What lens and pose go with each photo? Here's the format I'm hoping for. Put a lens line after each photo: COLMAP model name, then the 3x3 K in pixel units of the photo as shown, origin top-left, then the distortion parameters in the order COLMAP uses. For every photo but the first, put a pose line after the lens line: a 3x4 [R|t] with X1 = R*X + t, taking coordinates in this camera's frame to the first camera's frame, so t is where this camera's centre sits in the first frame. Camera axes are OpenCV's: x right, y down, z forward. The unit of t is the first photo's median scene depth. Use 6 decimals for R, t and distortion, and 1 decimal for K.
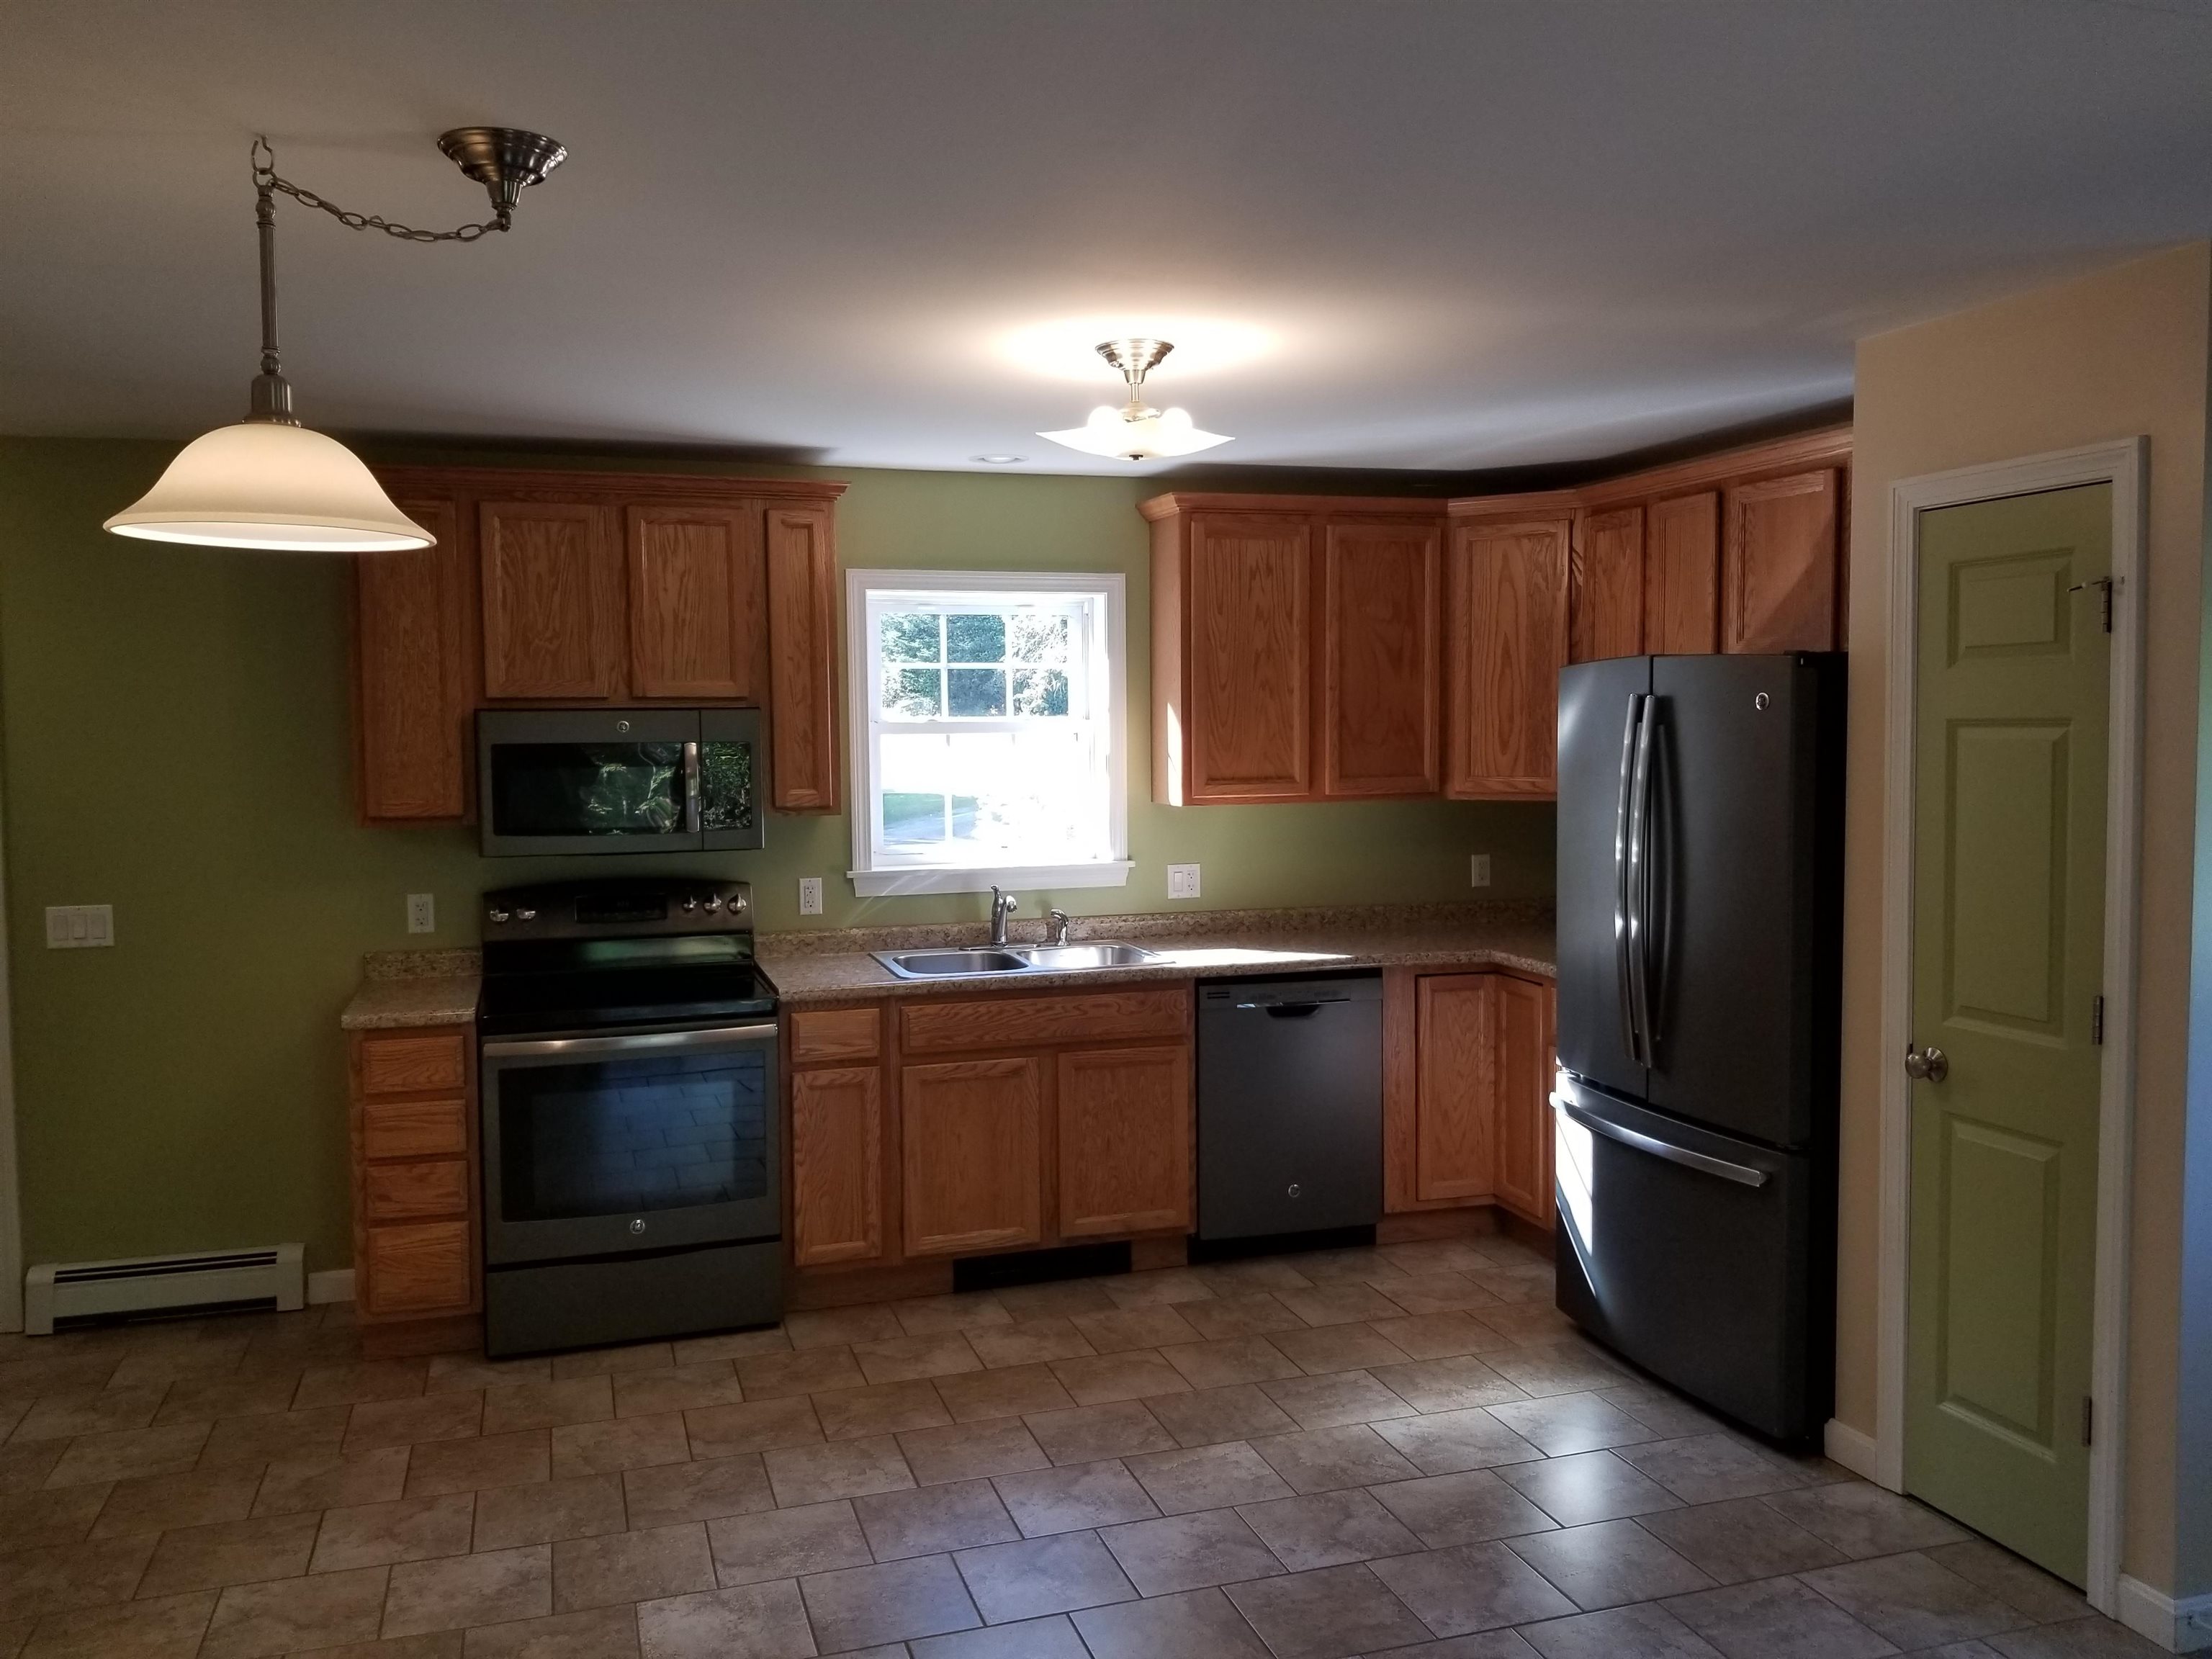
lens RADIAL K [[1732.0, 0, 1112.6], [0, 1732.0, 806.5], [0, 0, 1]] dist [0.047384, -0.070391]
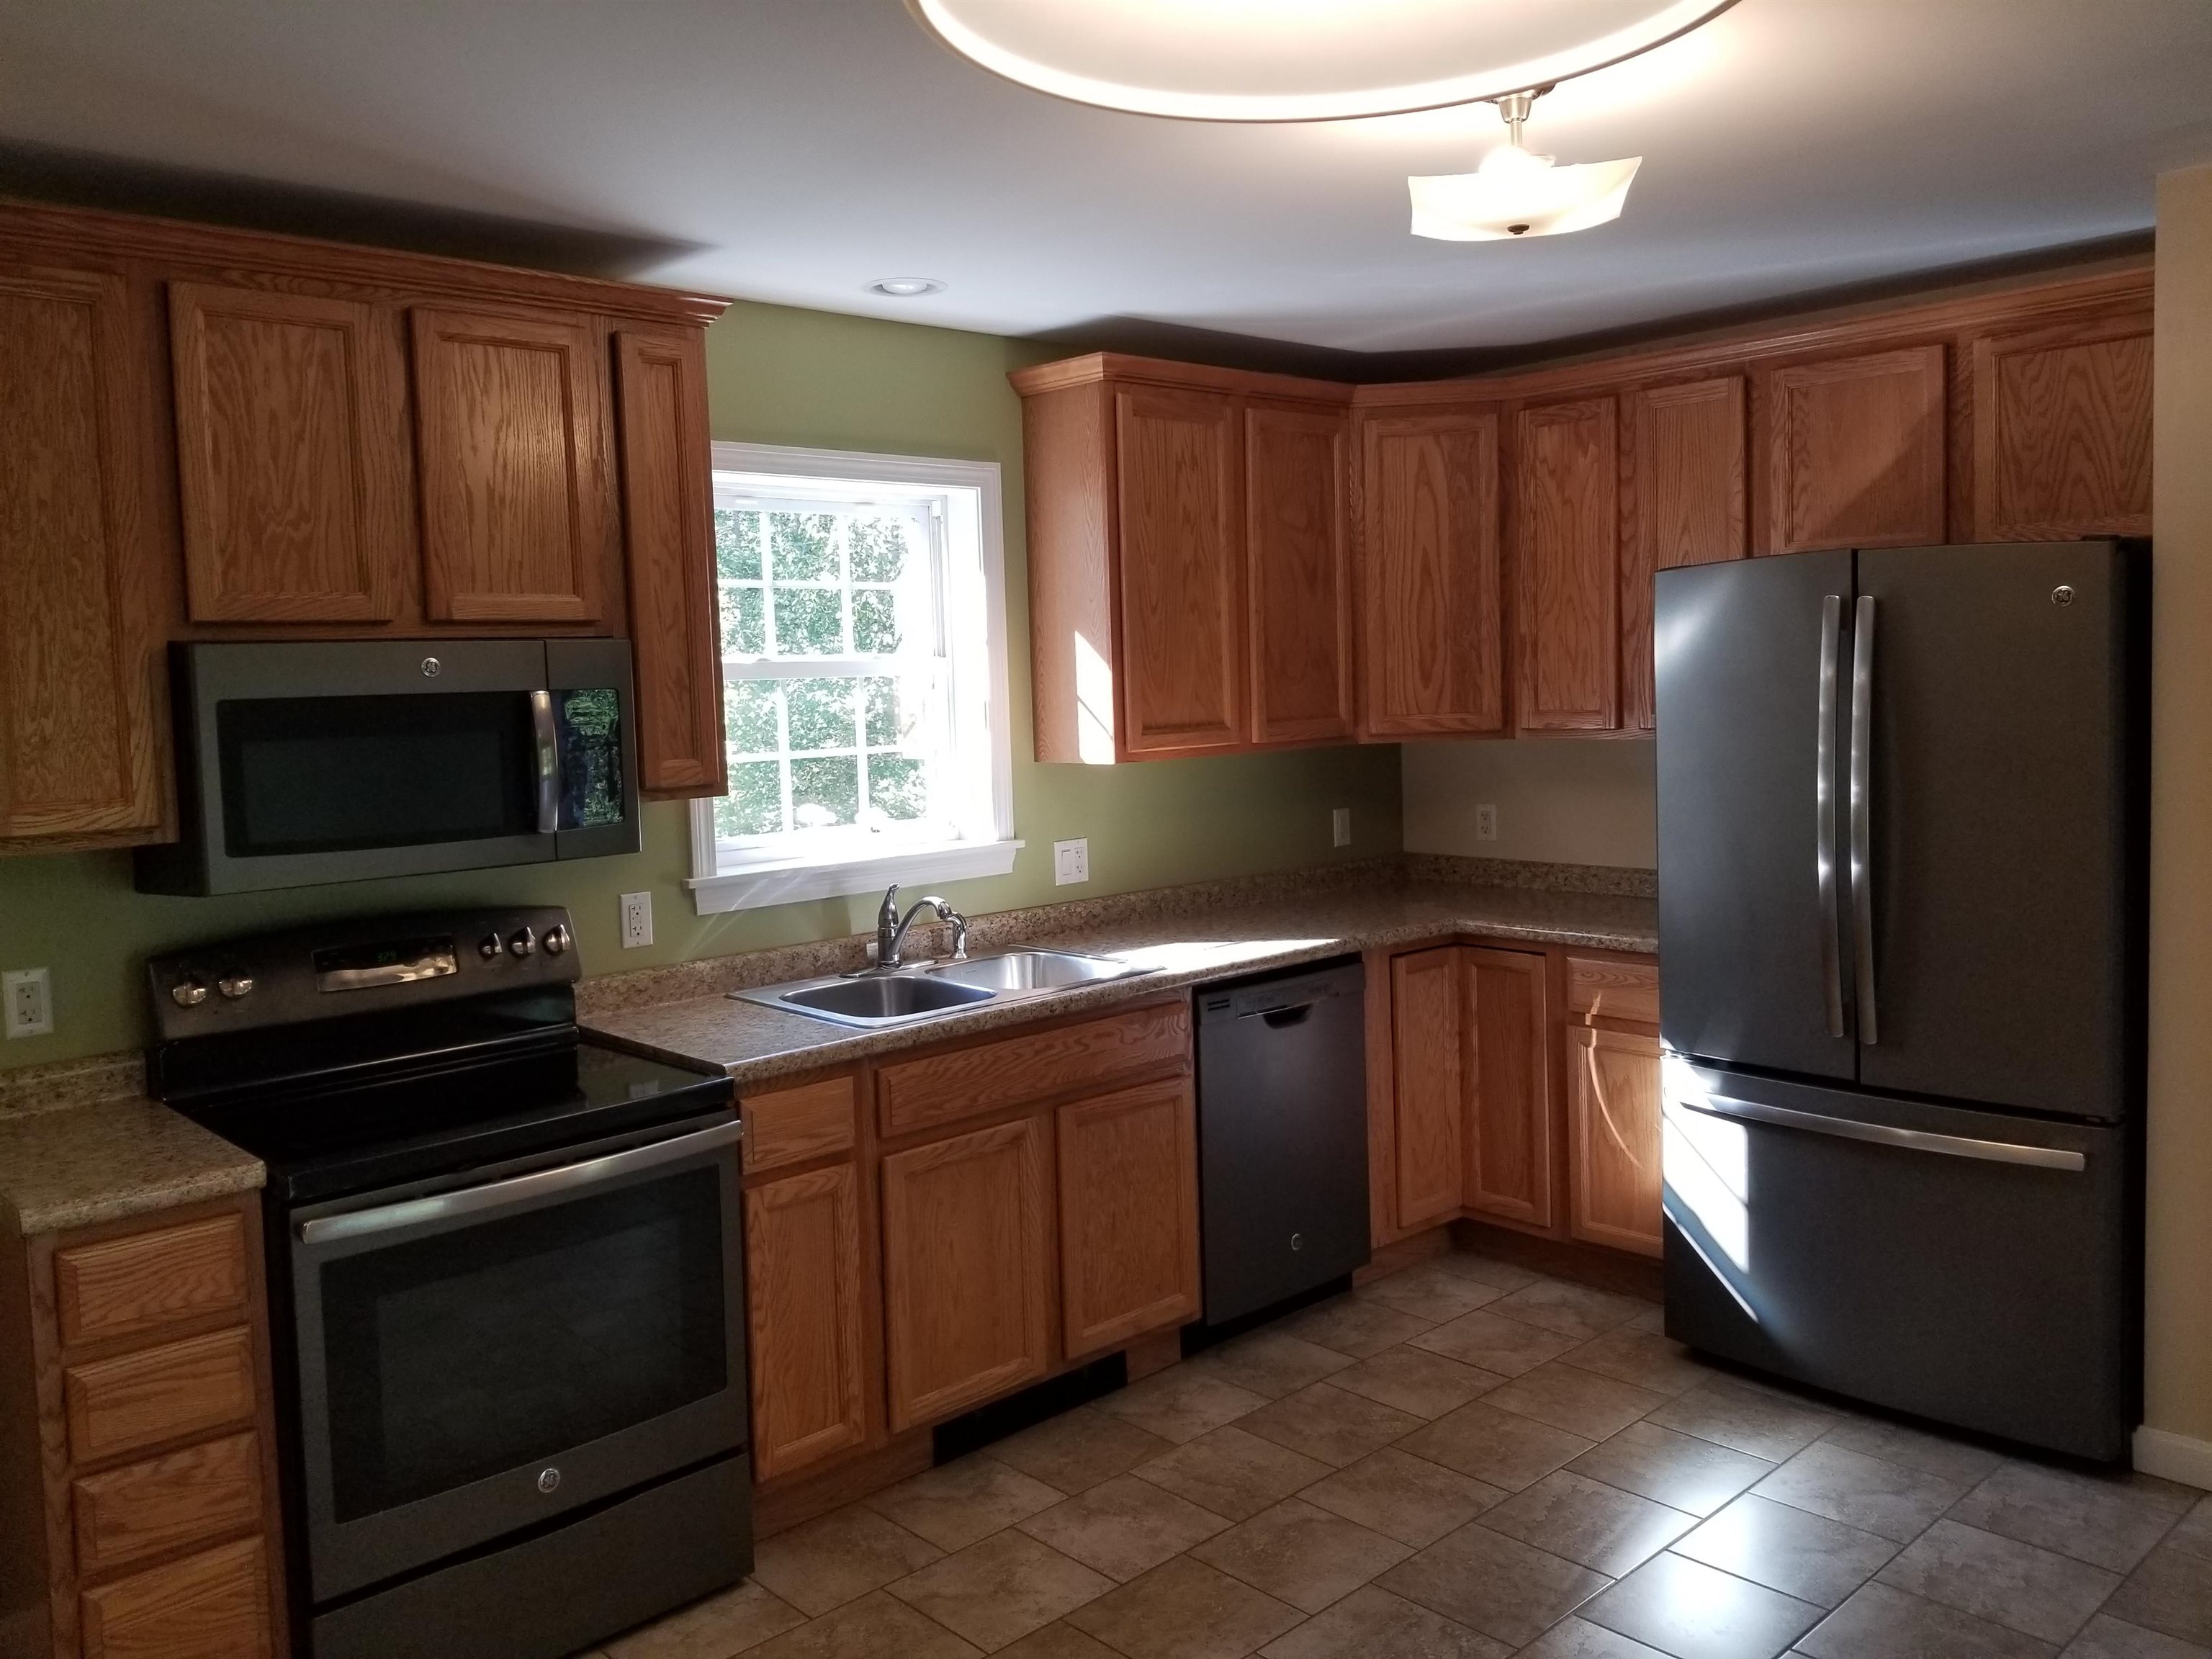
lens RADIAL K [[1732.0, 0, 1077.3], [0, 1732.0, 773.2], [0, 0, 1]] dist [0.047384, -0.070391]
pose [[0.907897, -0.044361, 0.416840, -0.330129], [0.046069, 0.998920, 0.005967, -0.001659], [-0.416655, 0.013786, 0.908960, 0.342870]]
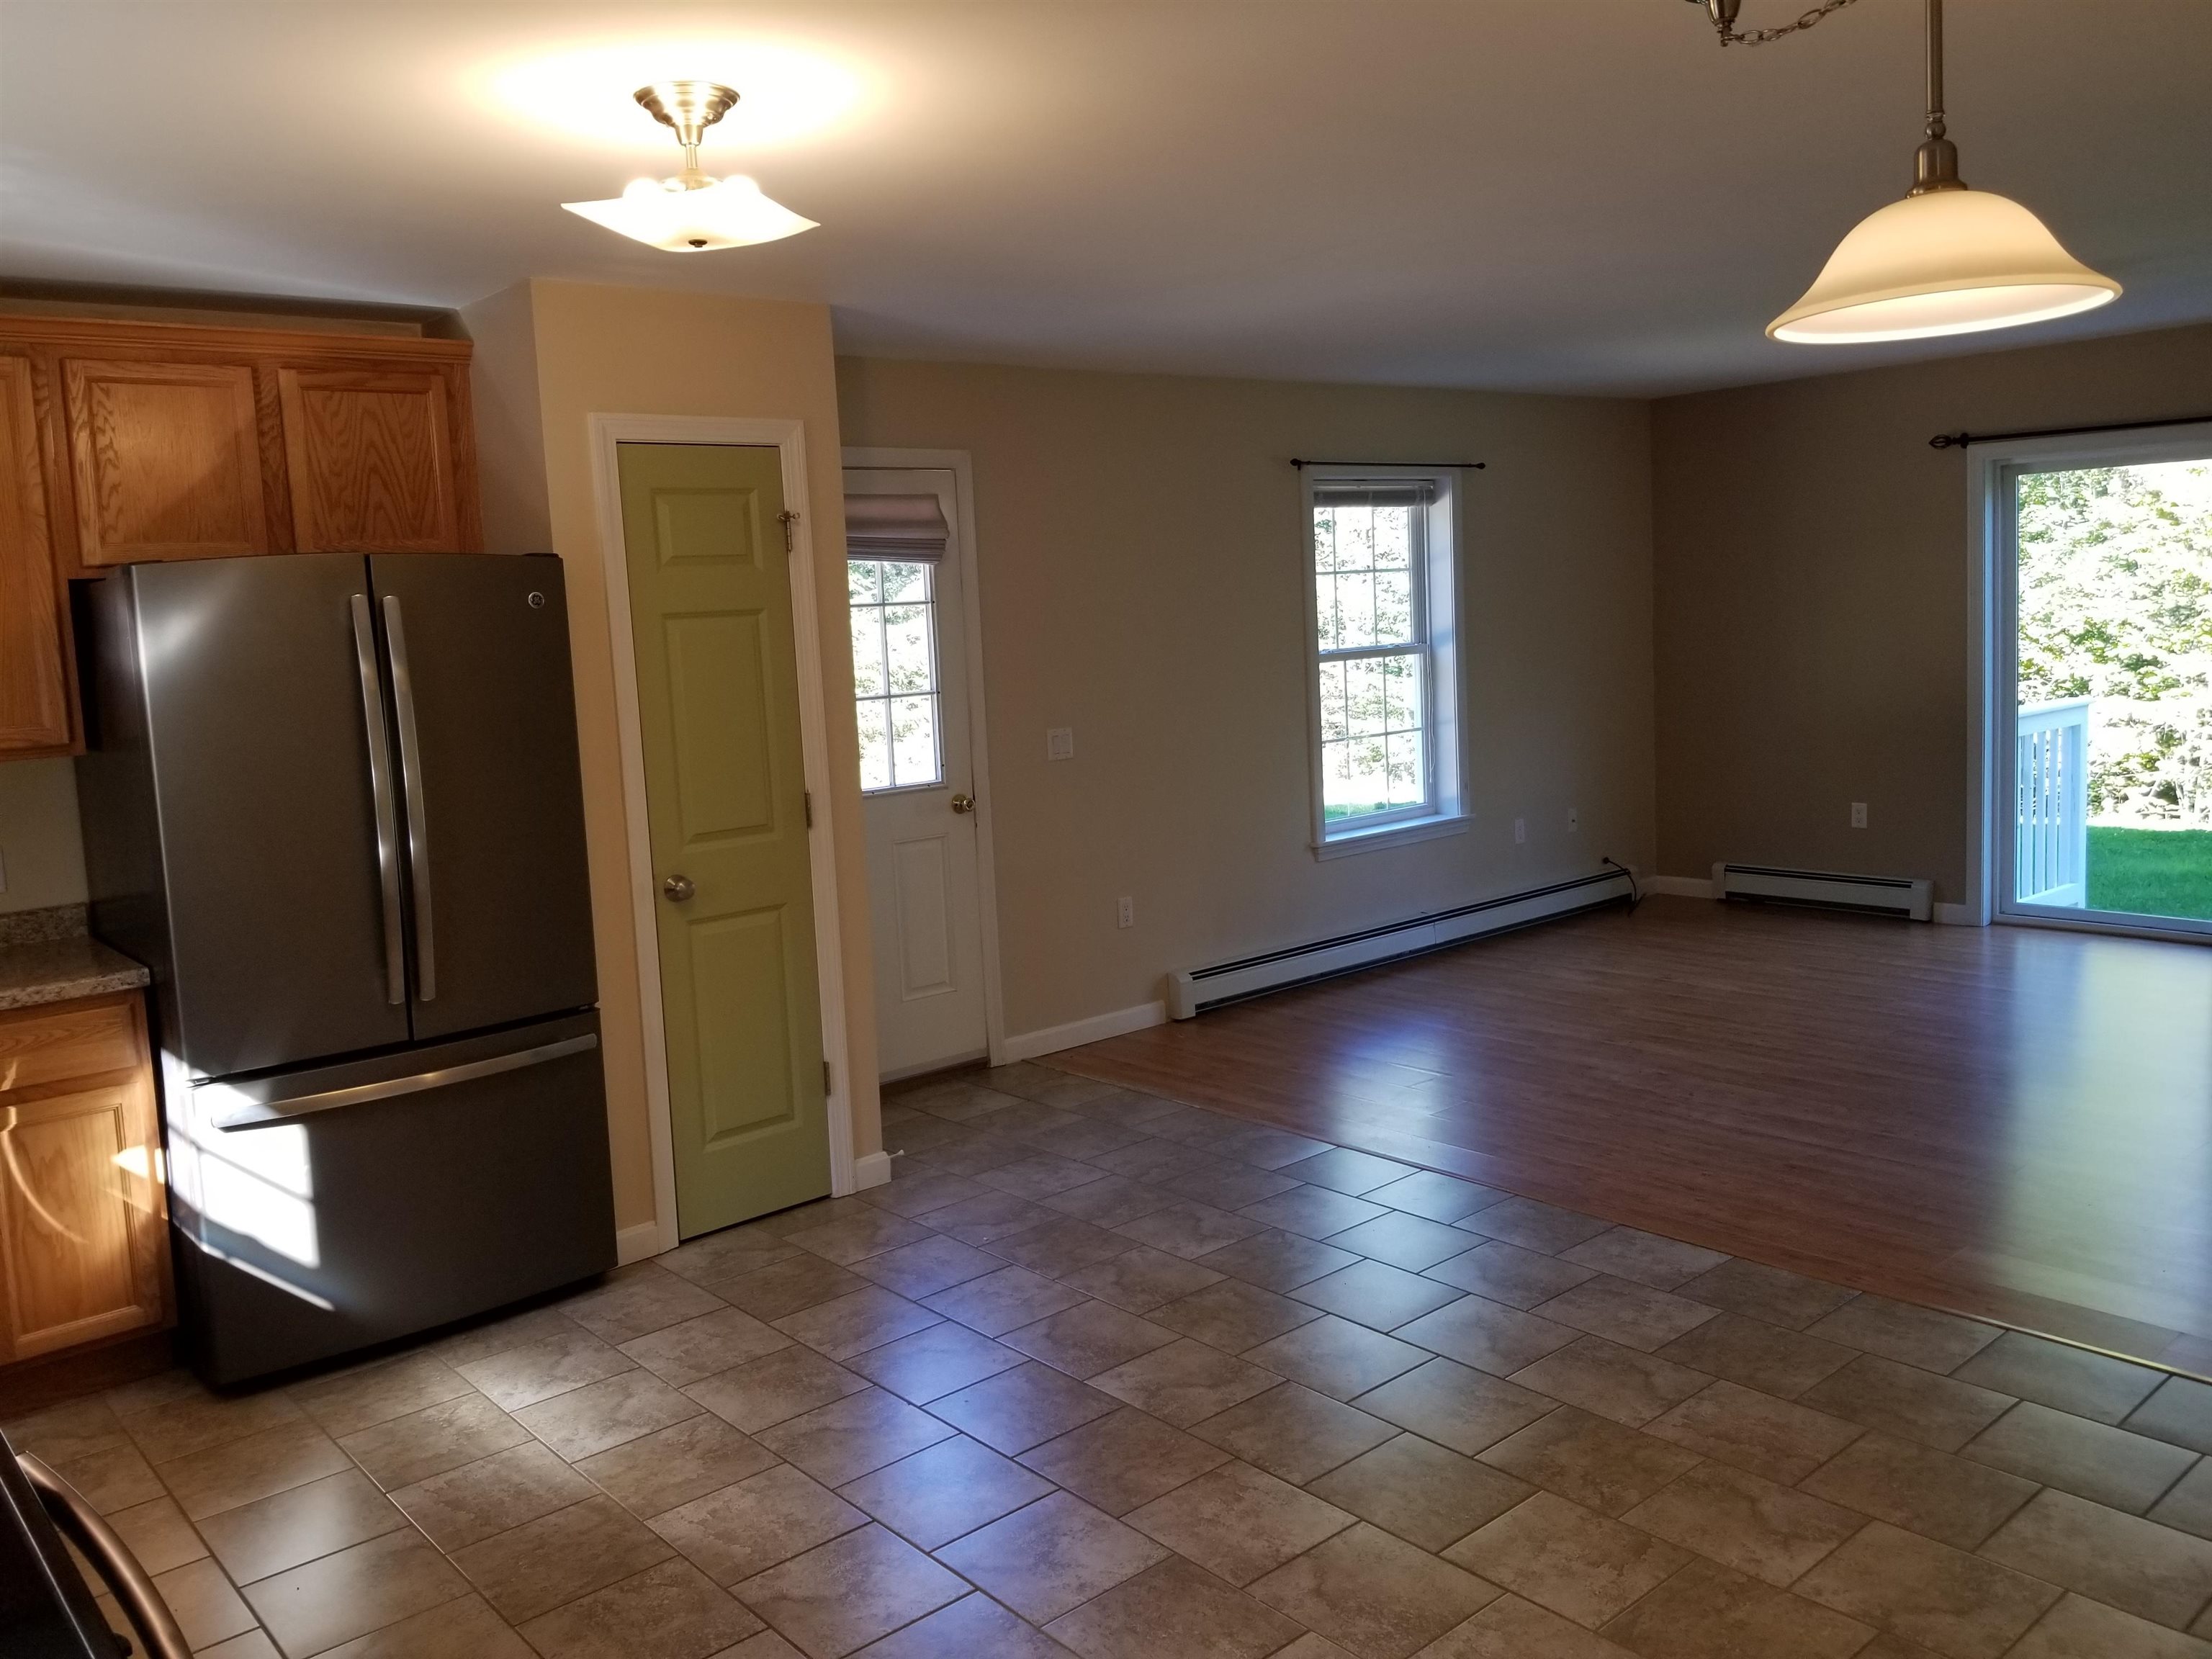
lens RADIAL K [[1732.0, 0, 1055.5], [0, 1732.0, 773.8], [0, 0, 1]] dist [0.047384, -0.070391]
pose [[-0.375064, -0.062474, 0.924892, -0.578760], [0.101886, 0.988904, 0.108114, -0.030651], [-0.921383, 0.134783, -0.364537, 0.879928]]
